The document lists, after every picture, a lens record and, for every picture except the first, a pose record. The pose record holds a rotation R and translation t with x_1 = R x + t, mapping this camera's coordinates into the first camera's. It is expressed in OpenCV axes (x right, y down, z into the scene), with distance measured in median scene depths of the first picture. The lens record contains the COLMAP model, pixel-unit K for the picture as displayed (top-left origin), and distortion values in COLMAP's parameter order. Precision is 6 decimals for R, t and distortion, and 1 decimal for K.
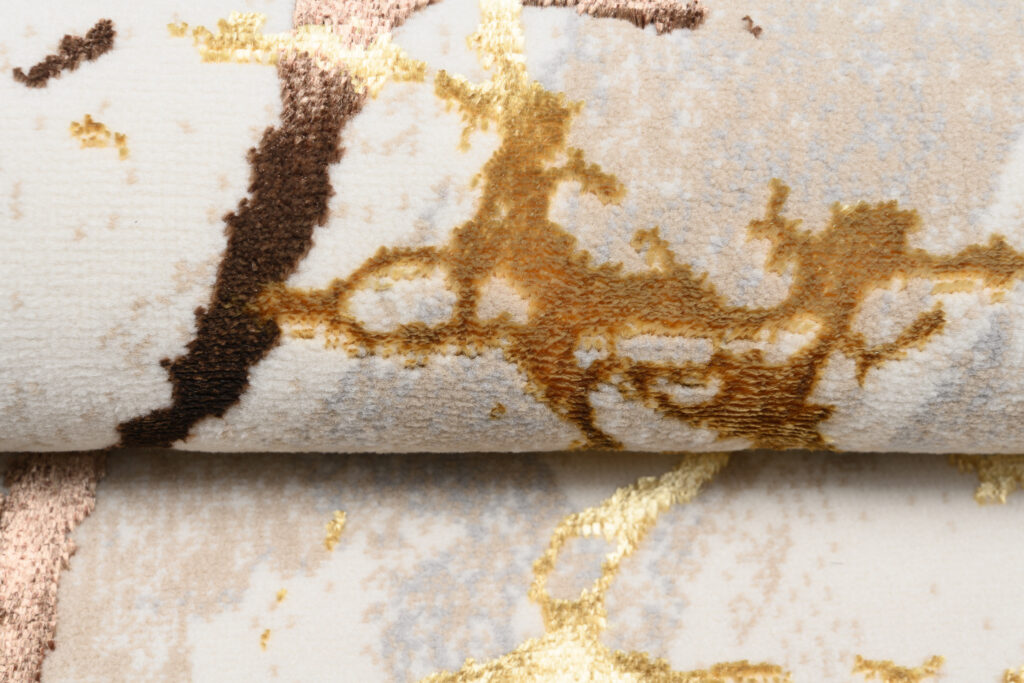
lens RADIAL K [[1613.3, 0, 512.0], [0, 1613.3, 338.2], [0, 0, 1]] dist [0.034352, 0.000000]
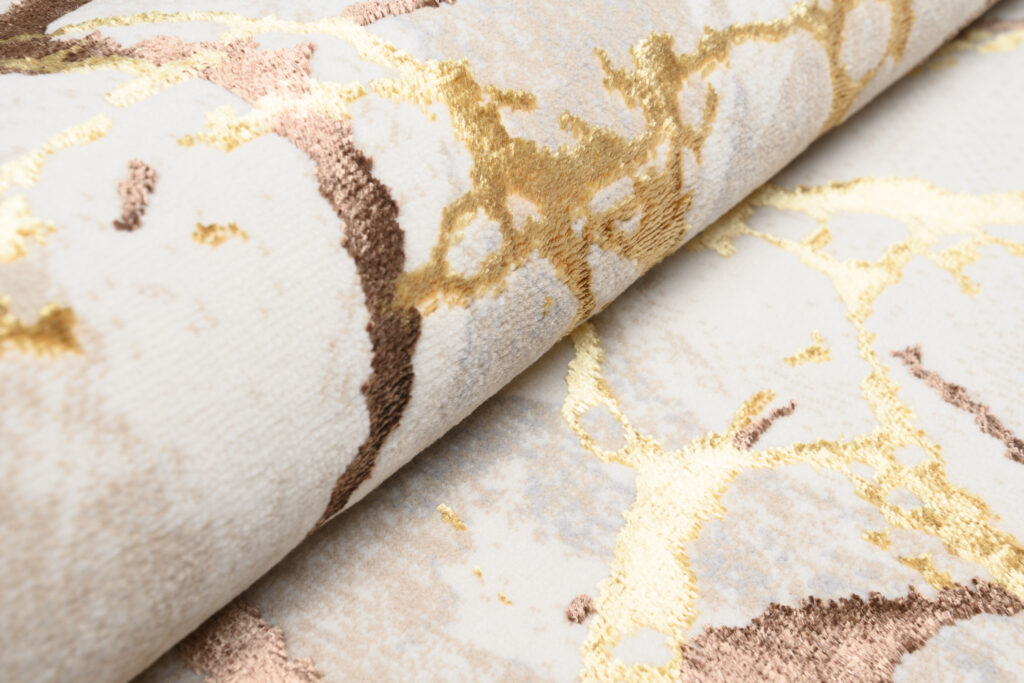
lens RADIAL K [[1613.3, 0, 513.6], [0, 1613.3, 343.2], [0, 0, 1]] dist [0.034352, 0.000000]
pose [[0.619317, -0.476433, 0.624066, -0.825244], [0.594882, 0.803482, 0.023050, 0.025710], [-0.512408, 0.356971, 0.781031, 0.080723]]
